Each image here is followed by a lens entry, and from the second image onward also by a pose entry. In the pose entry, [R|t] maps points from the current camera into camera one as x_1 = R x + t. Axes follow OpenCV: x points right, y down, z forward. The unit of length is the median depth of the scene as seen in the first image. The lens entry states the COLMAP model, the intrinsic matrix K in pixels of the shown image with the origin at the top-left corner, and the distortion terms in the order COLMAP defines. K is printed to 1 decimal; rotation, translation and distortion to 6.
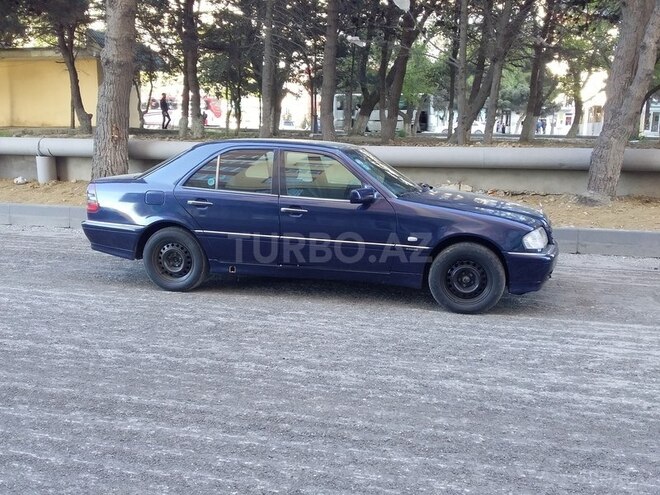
lens RADIAL K [[602.1, 0, 330.0], [0, 602.1, 247.5], [0, 0, 1]] dist [0.083015, -0.172427]
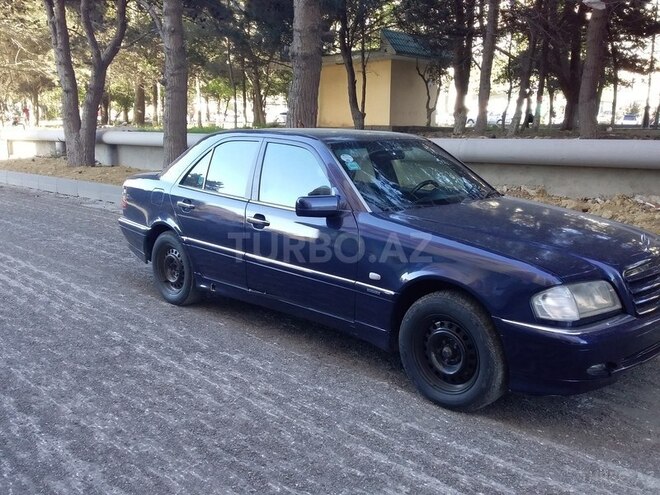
lens RADIAL K [[602.1, 0, 330.0], [0, 602.1, 247.5], [0, 0, 1]] dist [0.083015, -0.172427]
pose [[0.852566, 0.087185, -0.515296, 0.444652], [-0.086157, 0.995943, 0.025958, -0.059549], [0.515469, 0.022265, 0.856619, 0.428685]]
